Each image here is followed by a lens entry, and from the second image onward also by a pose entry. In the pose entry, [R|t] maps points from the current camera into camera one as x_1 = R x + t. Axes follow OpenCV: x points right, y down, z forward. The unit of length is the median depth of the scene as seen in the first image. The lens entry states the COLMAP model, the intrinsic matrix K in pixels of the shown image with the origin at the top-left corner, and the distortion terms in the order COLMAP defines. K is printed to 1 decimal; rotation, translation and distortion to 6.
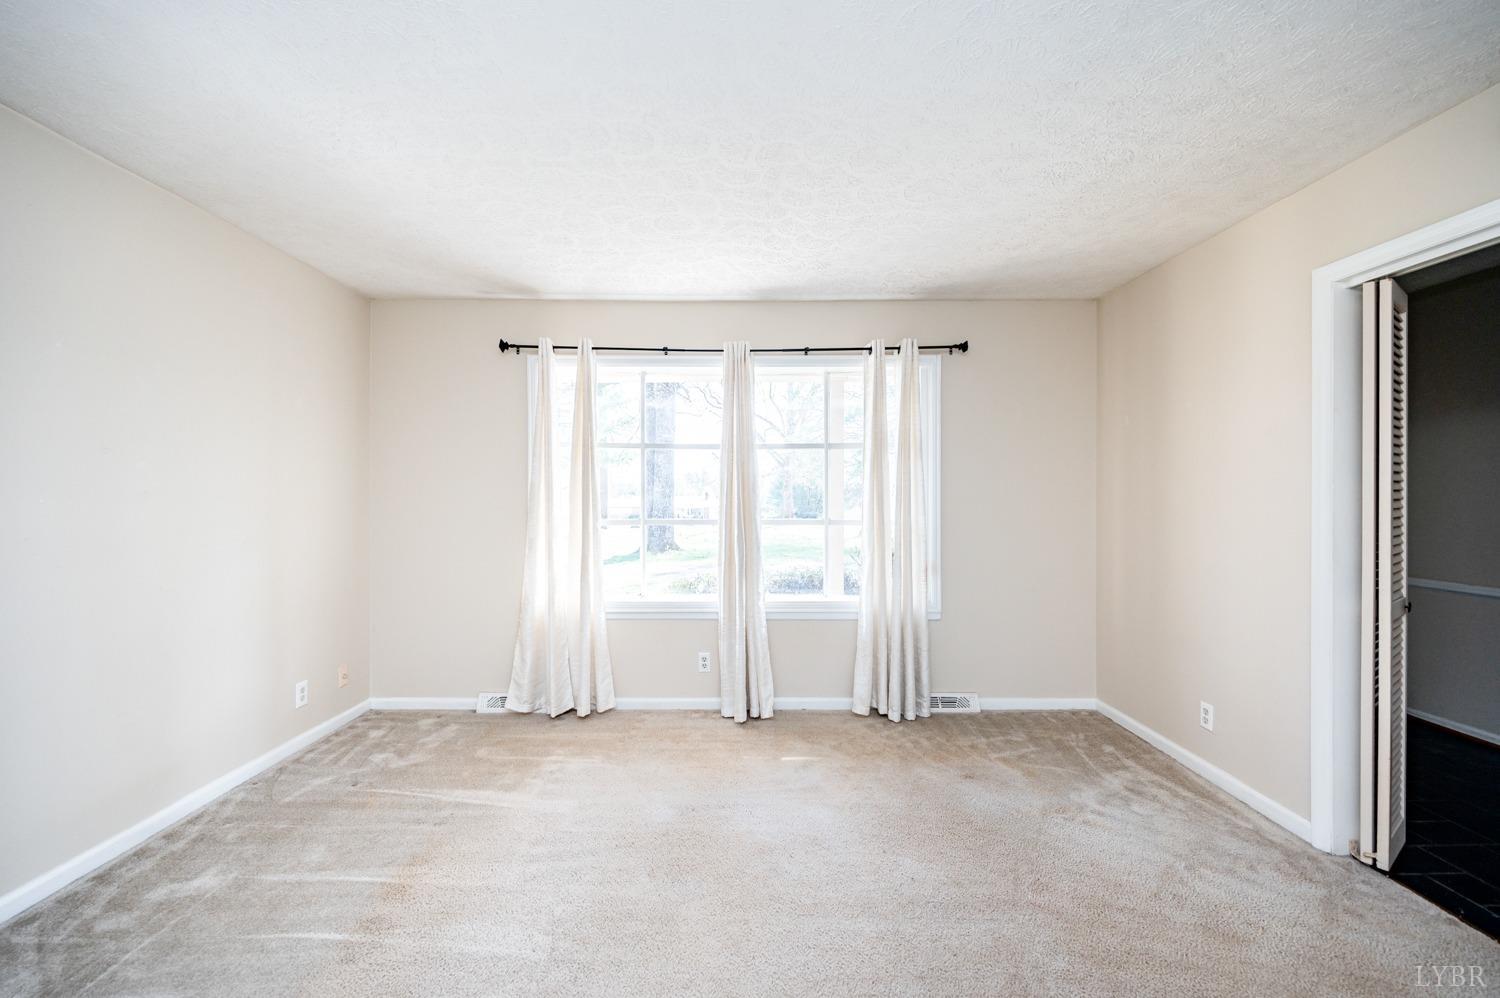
lens RADIAL K [[609.3, 0, 755.9], [0, 609.3, 496.0], [0, 0, 1]] dist [-0.004632, 0.001452]
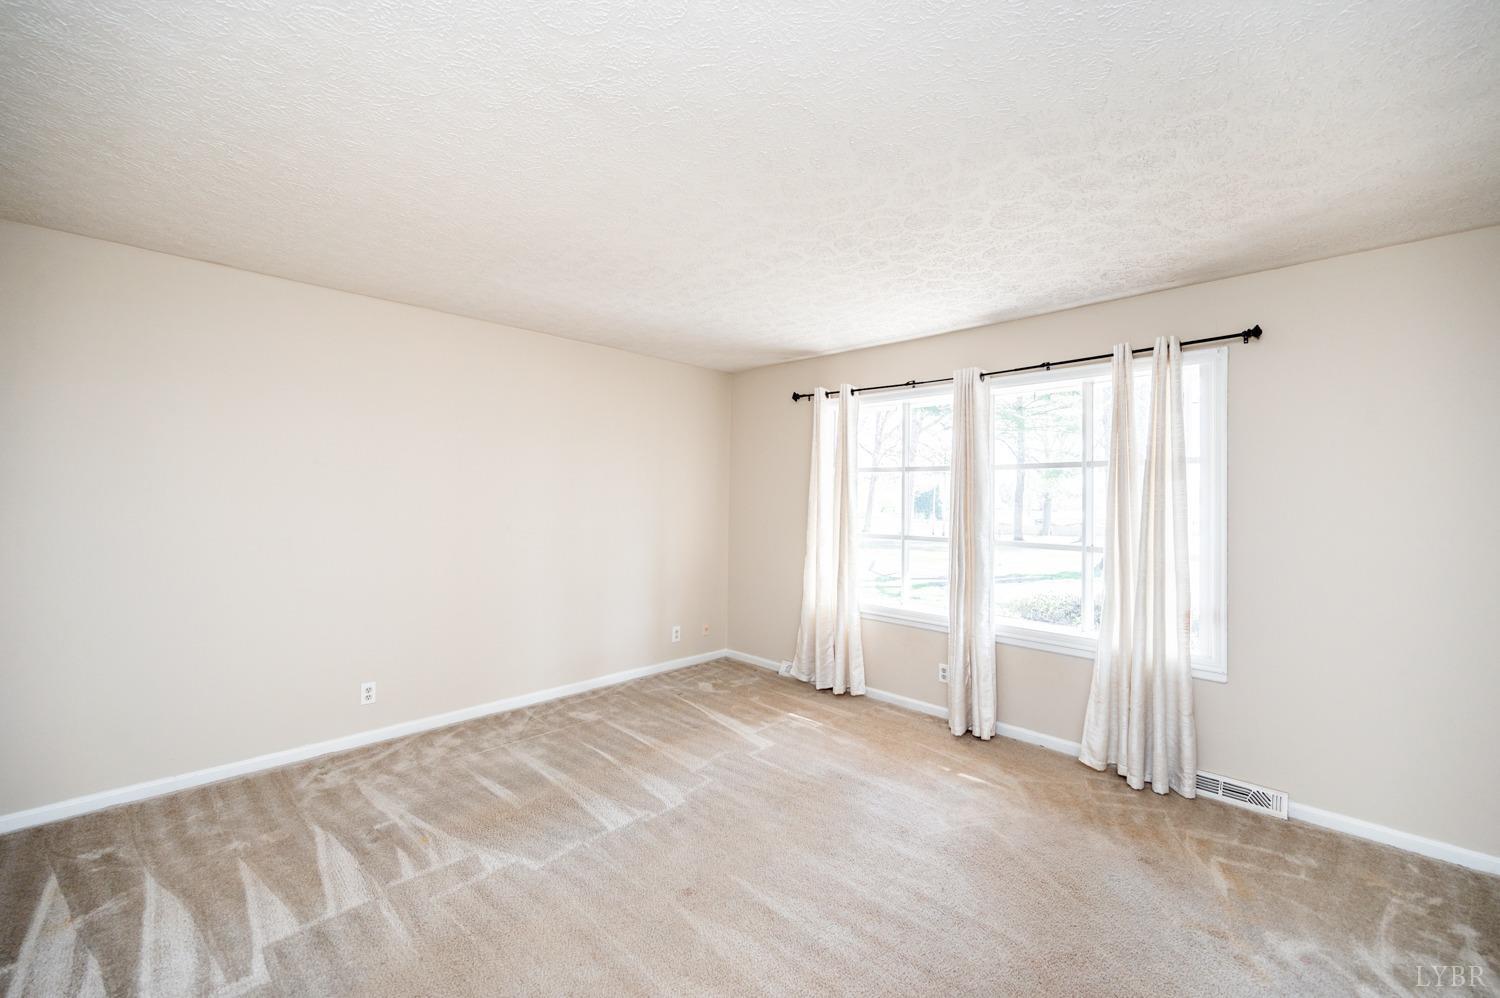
lens RADIAL K [[609.3, 0, 738.0], [0, 609.3, 493.2], [0, 0, 1]] dist [-0.004632, 0.001452]
pose [[0.699361, 0.002541, -0.714765, 0.443779], [-0.018995, 0.999707, -0.015032, -0.017698], [0.714517, 0.024090, 0.699204, -0.000380]]
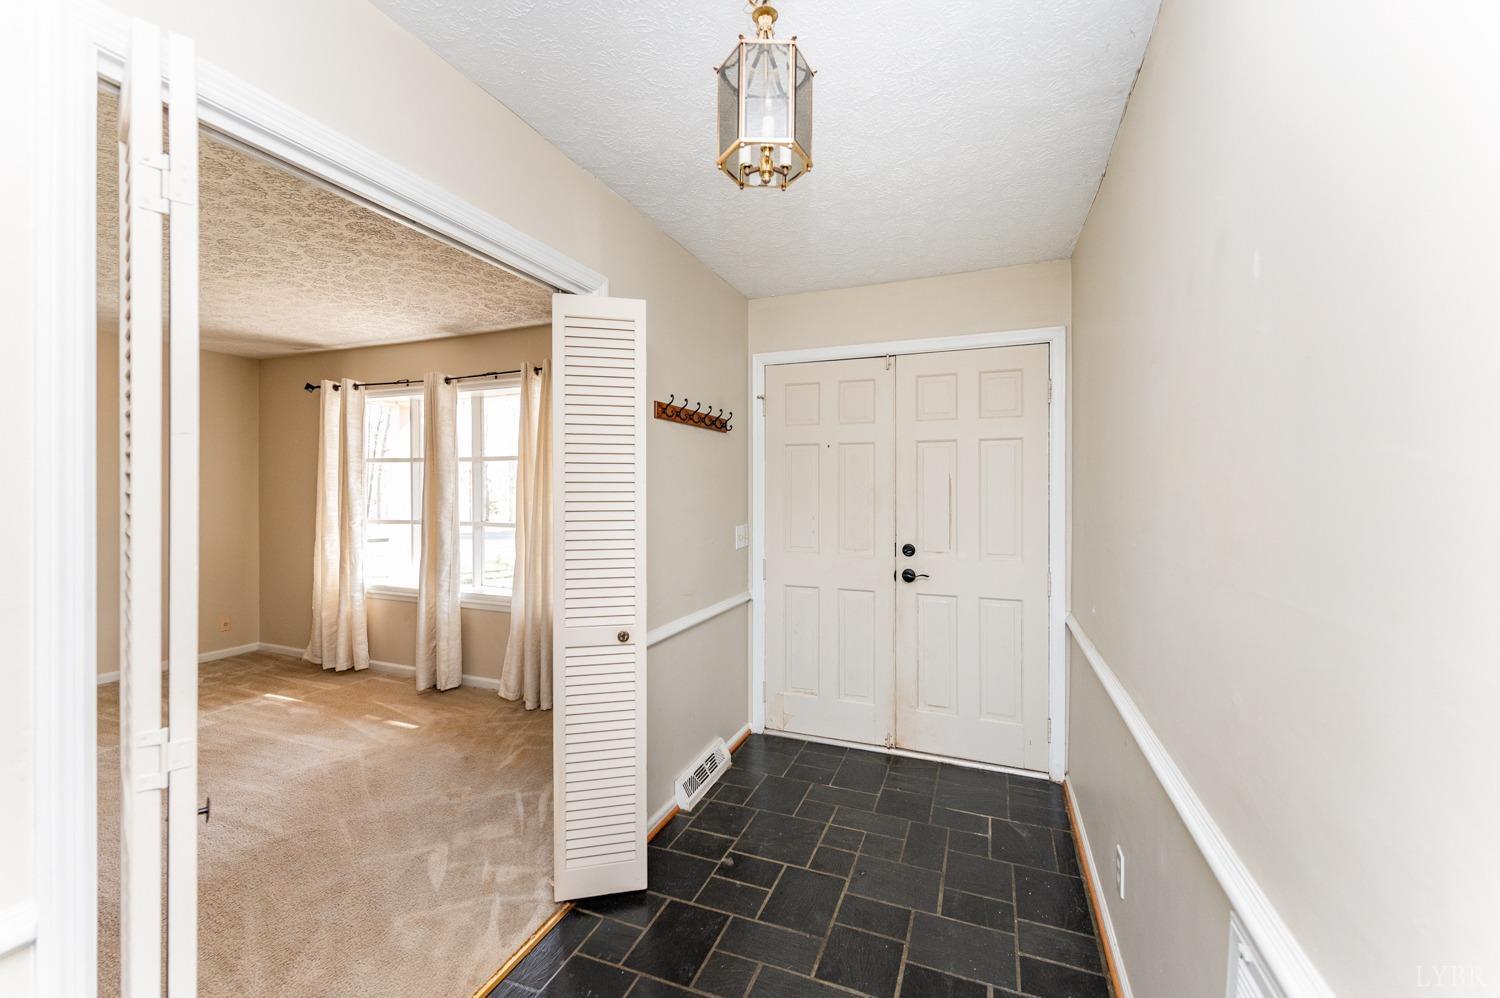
lens RADIAL K [[609.3, 0, 754.2], [0, 609.3, 496.3], [0, 0, 1]] dist [-0.004632, 0.001452]
pose [[0.928972, 0.007222, -0.370079, 1.003891], [-0.006994, 0.999974, 0.001957, -0.018383], [0.370083, 0.000770, 0.928998, 0.126408]]
